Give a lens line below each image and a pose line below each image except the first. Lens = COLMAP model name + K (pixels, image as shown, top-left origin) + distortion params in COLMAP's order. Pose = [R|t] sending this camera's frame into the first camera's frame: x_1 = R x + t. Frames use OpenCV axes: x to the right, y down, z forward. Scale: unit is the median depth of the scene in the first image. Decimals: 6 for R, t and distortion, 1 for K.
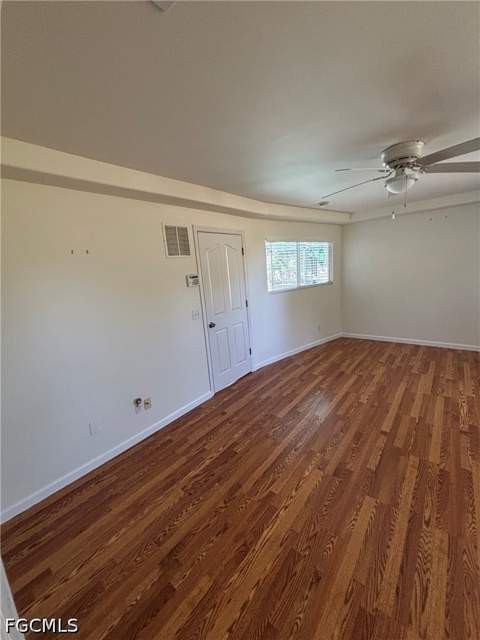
lens RADIAL K [[257.1, 0, 240.8], [0, 257.1, 319.8], [0, 0, 1]] dist [-0.002589, -0.000266]
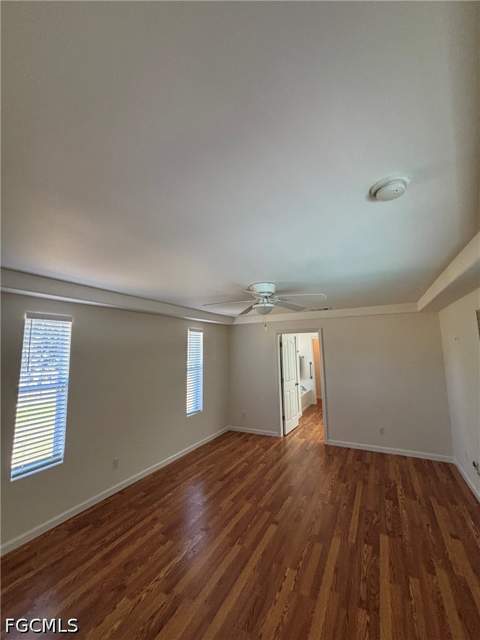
lens RADIAL K [[257.1, 0, 240.8], [0, 257.1, 319.8], [0, 0, 1]] dist [-0.002589, -0.000266]
pose [[-0.977820, 0.066723, -0.198533, 0.784311], [0.048596, 0.994308, 0.094818, -0.468762], [0.203729, 0.083067, -0.975497, 1.779456]]
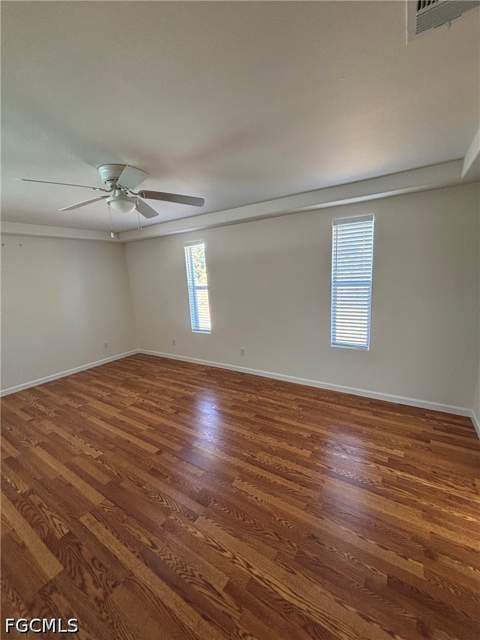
lens RADIAL K [[257.1, 0, 240.8], [0, 257.1, 319.8], [0, 0, 1]] dist [-0.002589, -0.000266]
pose [[-0.101811, -0.101147, 0.989648, -0.362624], [0.257578, 0.958212, 0.124433, -0.080584], [-0.960879, 0.267580, -0.071503, 0.580050]]
